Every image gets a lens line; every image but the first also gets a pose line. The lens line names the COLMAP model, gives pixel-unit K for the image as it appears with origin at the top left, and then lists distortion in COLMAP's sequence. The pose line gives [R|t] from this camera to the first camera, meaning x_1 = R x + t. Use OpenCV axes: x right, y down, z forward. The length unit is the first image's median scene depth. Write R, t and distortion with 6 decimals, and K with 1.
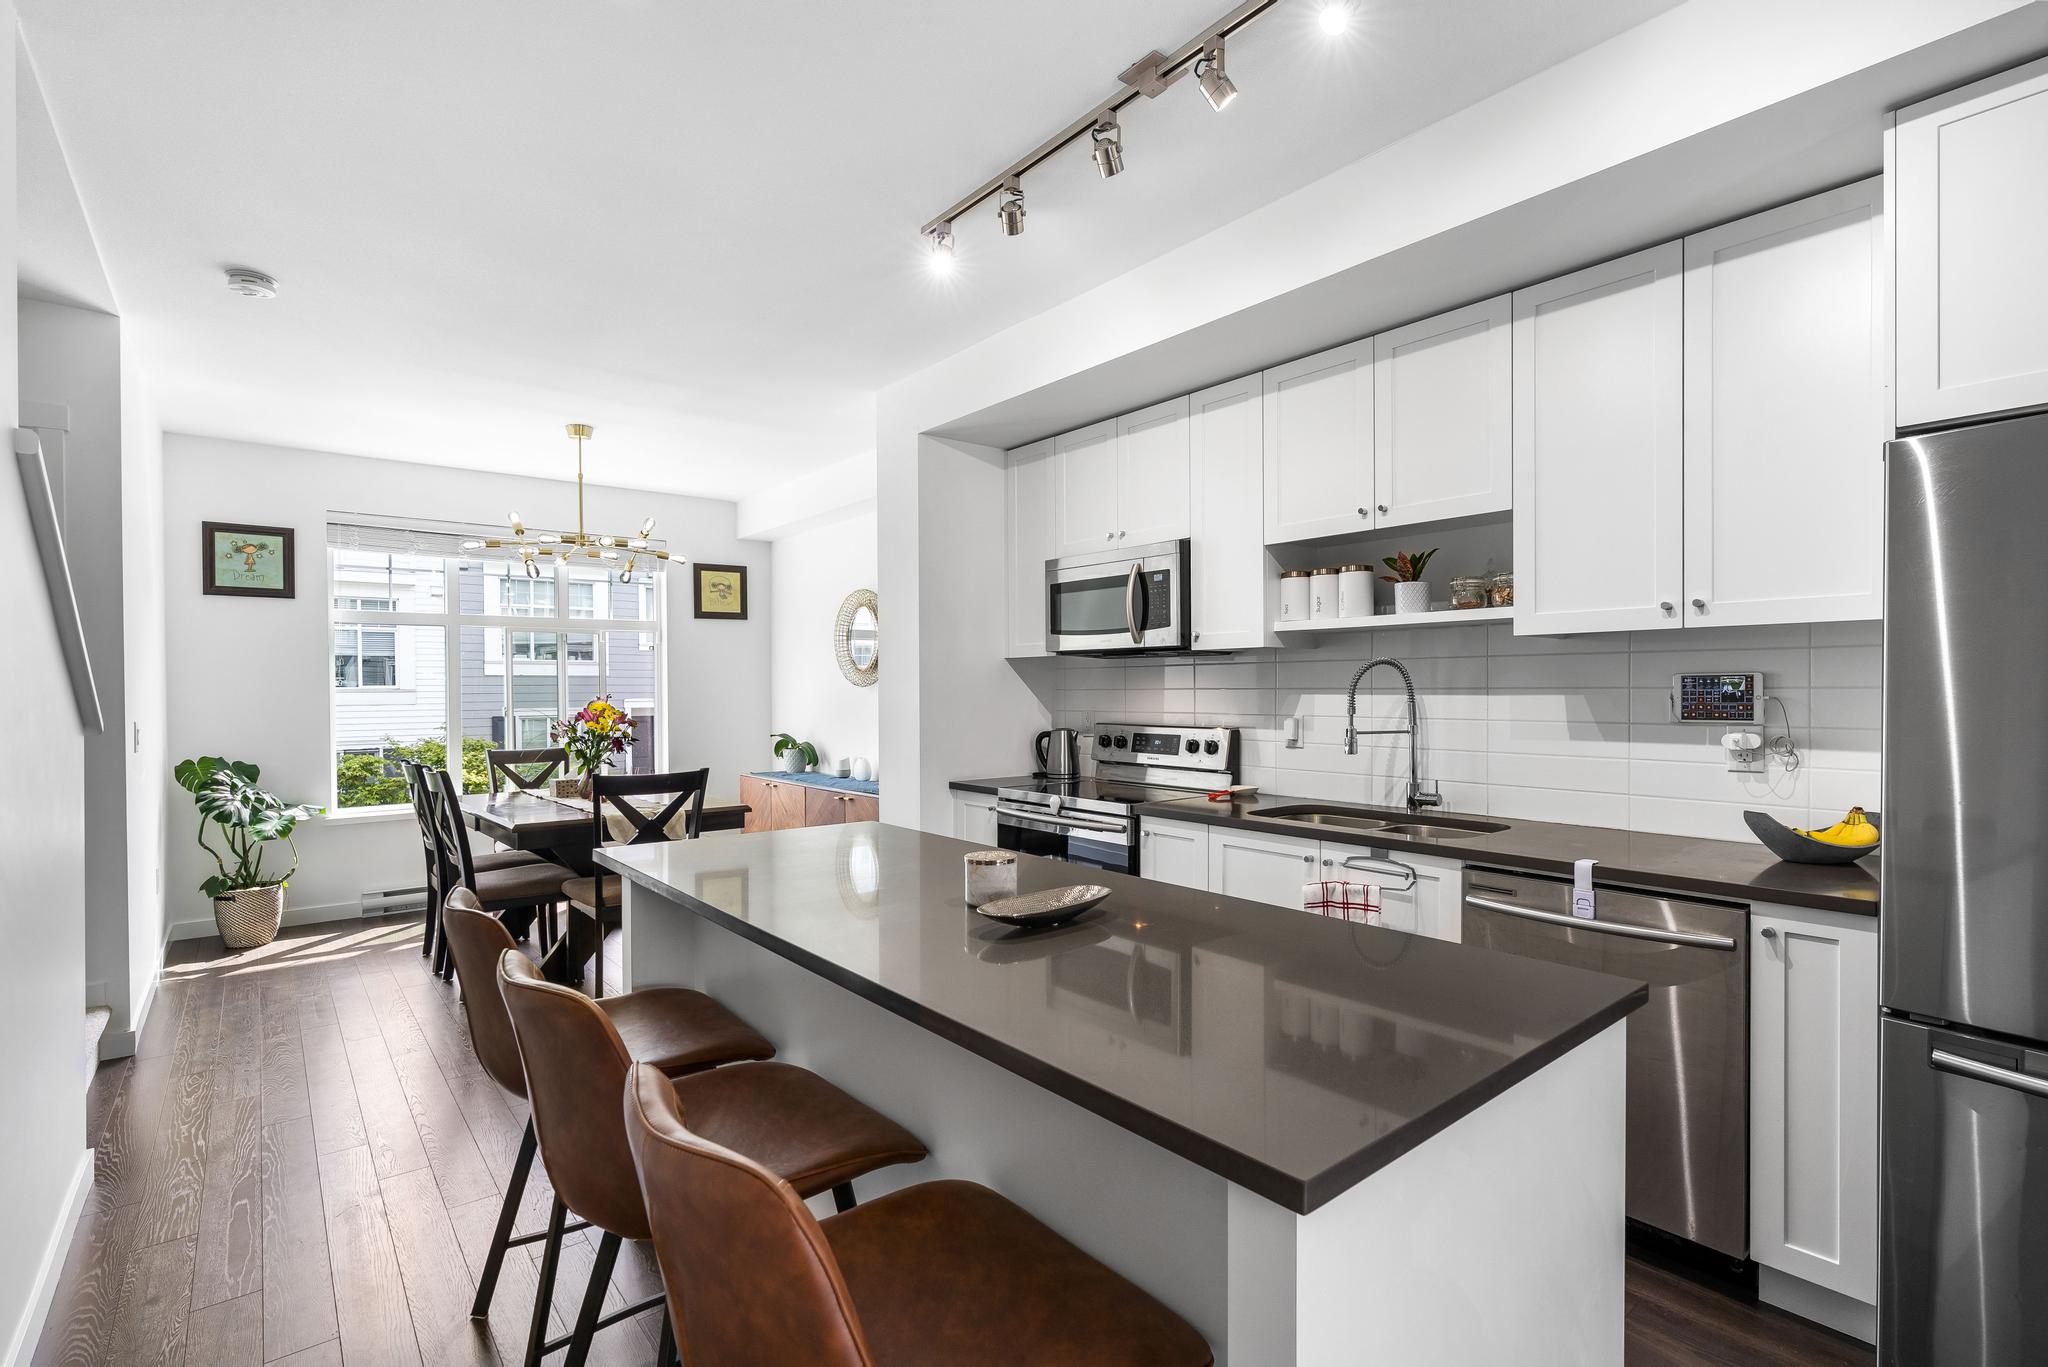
lens RADIAL K [[936.9, 0, 1010.6], [0, 936.9, 694.5], [0, 0, 1]] dist [0.008795, 0.001240]
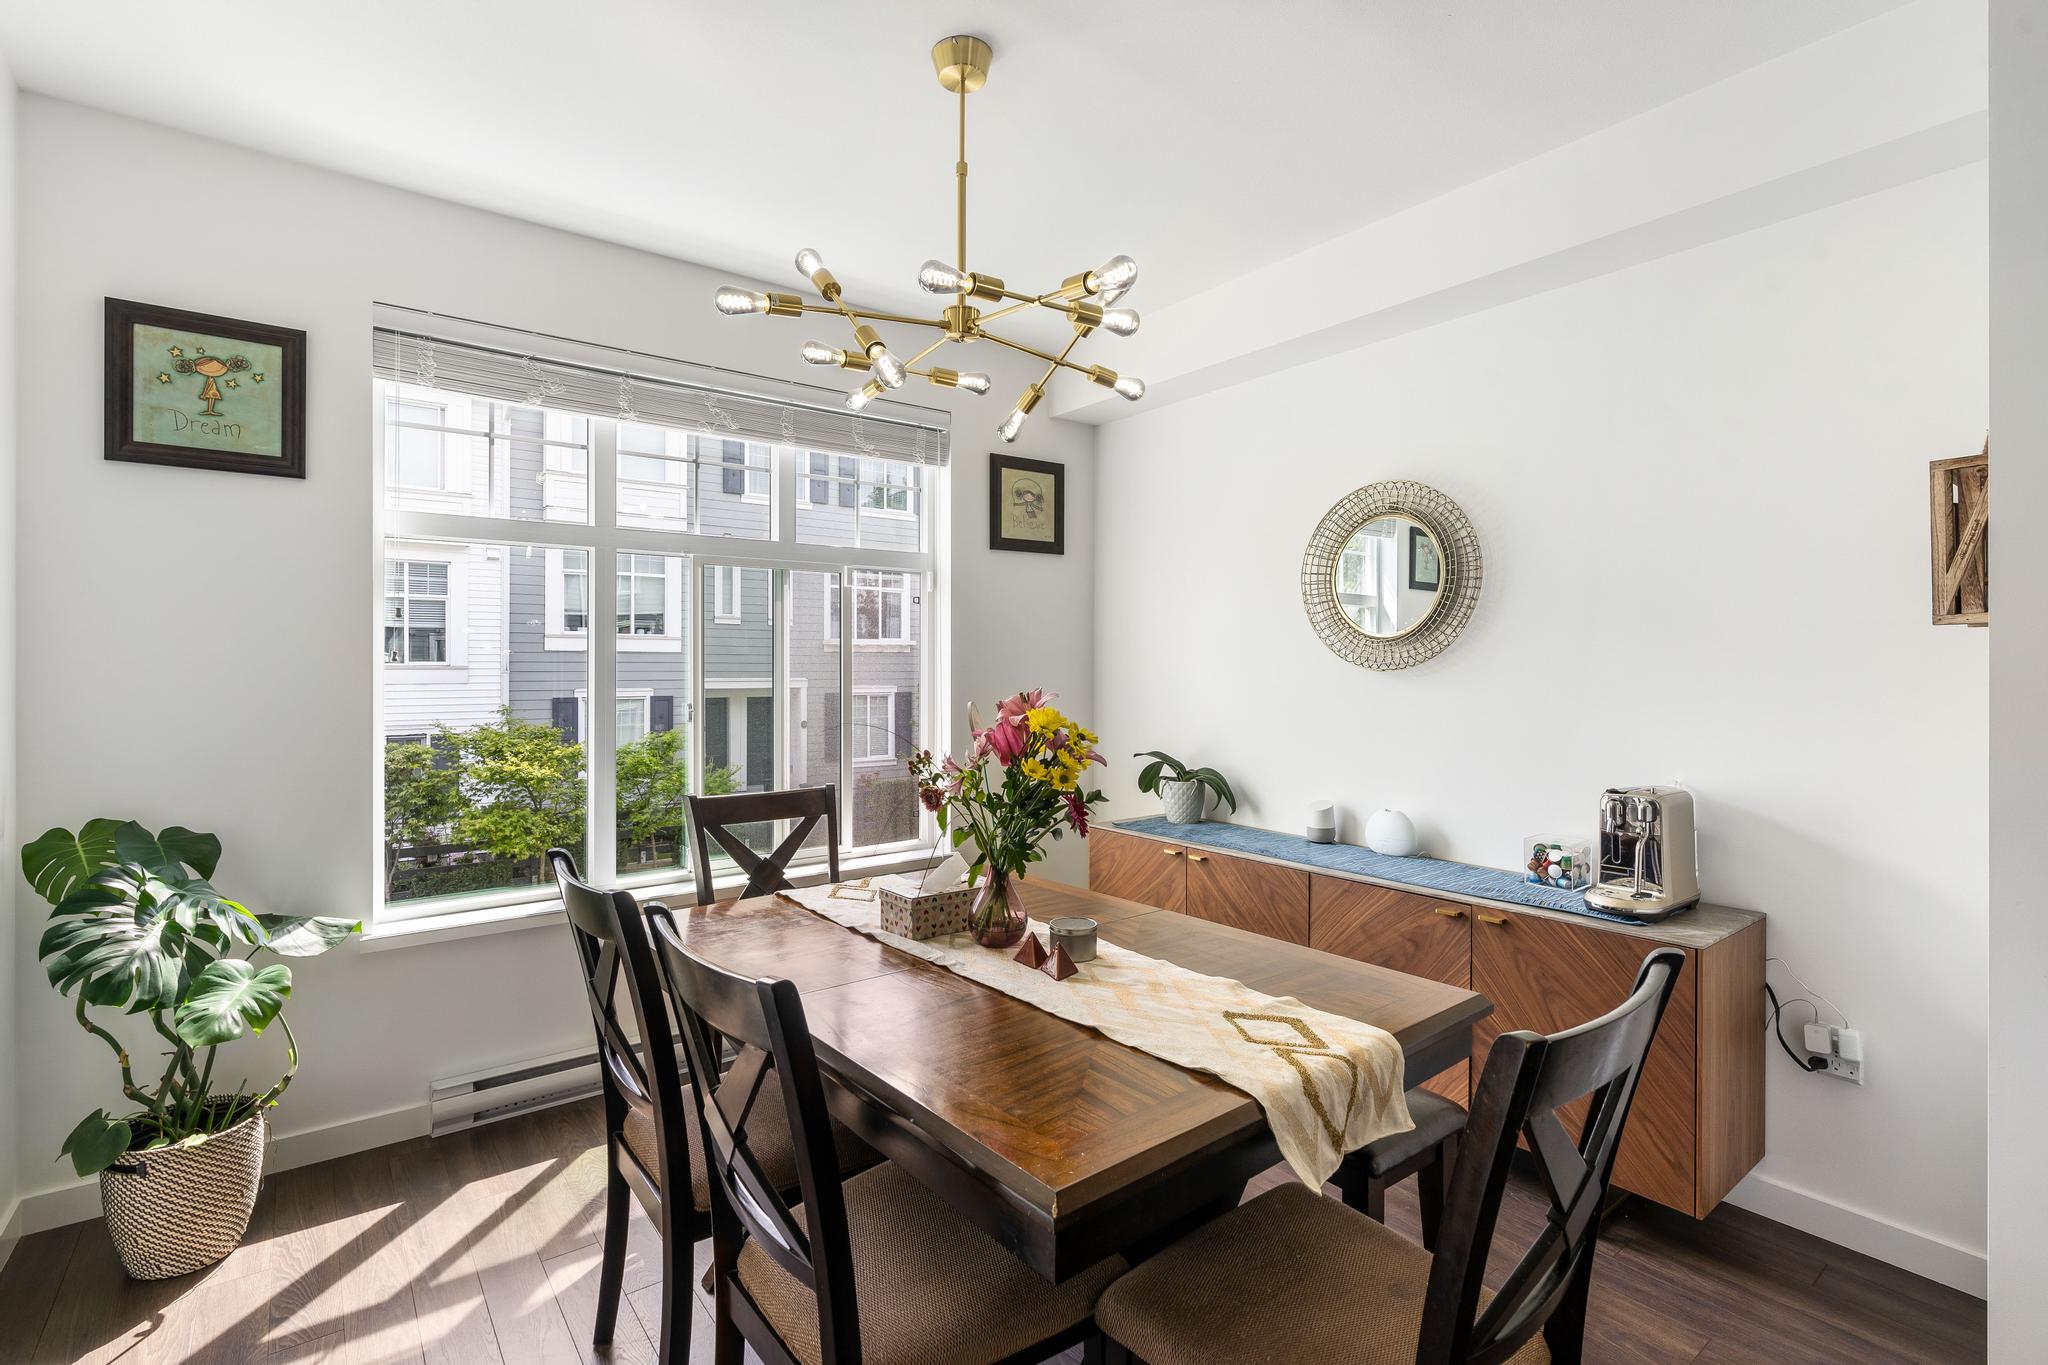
lens RADIAL K [[936.9, 0, 1009.9], [0, 936.9, 662.9], [0, 0, 1]] dist [0.008795, 0.001240]
pose [[0.999530, 0.006176, -0.030026, -0.397281], [-0.006549, 0.999902, -0.012358, -0.005121], [0.029947, 0.012549, 0.999473, 0.547248]]
